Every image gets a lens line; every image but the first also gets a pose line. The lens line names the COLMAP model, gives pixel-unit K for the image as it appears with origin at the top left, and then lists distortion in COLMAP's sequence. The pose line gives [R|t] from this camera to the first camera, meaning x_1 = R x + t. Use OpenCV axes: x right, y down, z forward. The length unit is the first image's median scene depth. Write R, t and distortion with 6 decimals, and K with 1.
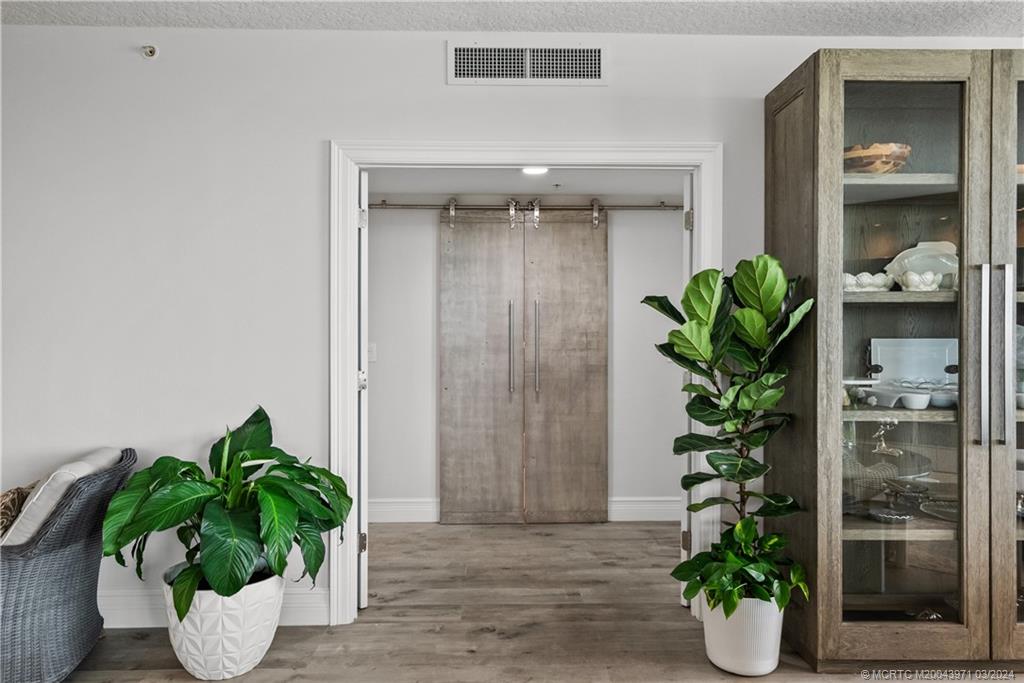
lens RADIAL K [[678.5, 0, 512.0], [0, 678.5, 341.5], [0, 0, 1]] dist [0.002181, 0.000493]
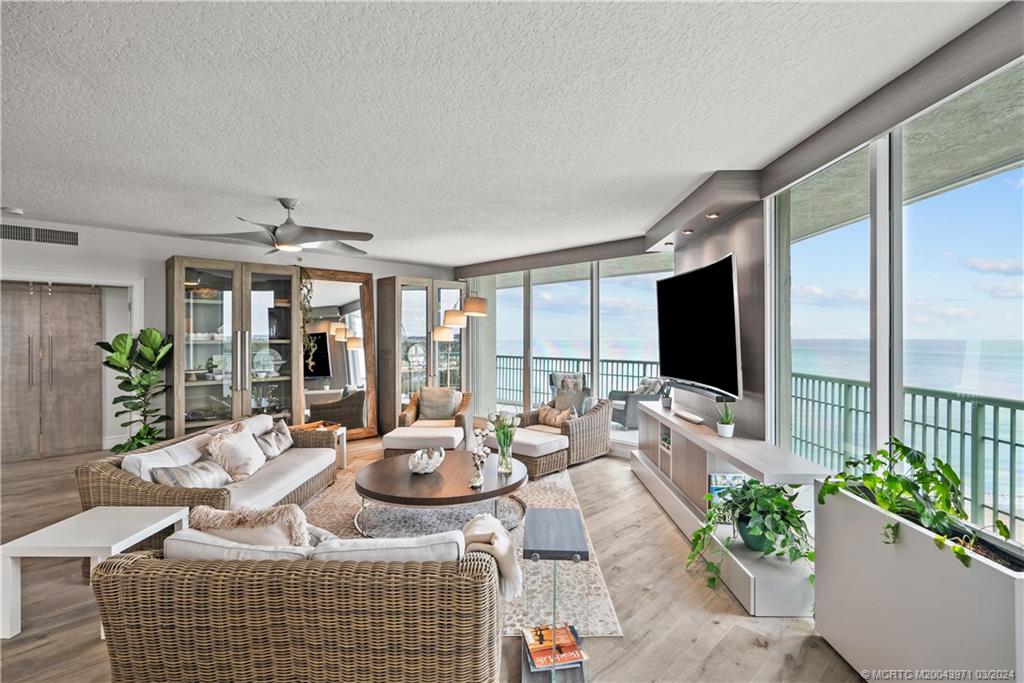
lens RADIAL K [[484.0, 0, 513.9], [0, 484.0, 334.6], [0, 0, 1]] dist [0.000513, 0.000110]
pose [[0.734123, -0.002919, 0.679011, 0.067819], [0.009600, 0.999935, -0.006080, -0.041173], [-0.678949, 0.010982, 0.734103, -0.805617]]
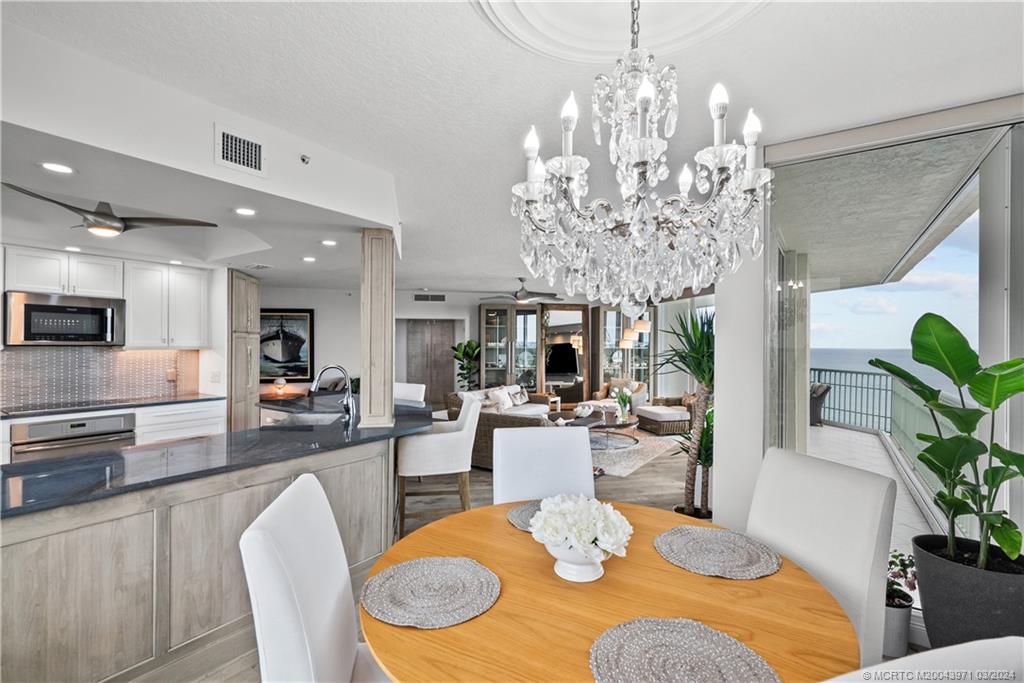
lens RADIAL K [[470.4, 0, 510.2], [0, 470.4, 338.3], [0, 0, 1]] dist [0.000710, 0.000600]
pose [[0.988309, 0.004229, 0.152404, 0.053739], [-0.001297, 0.999812, -0.019331, -0.037265], [-0.152457, 0.018907, 0.988129, -1.618970]]
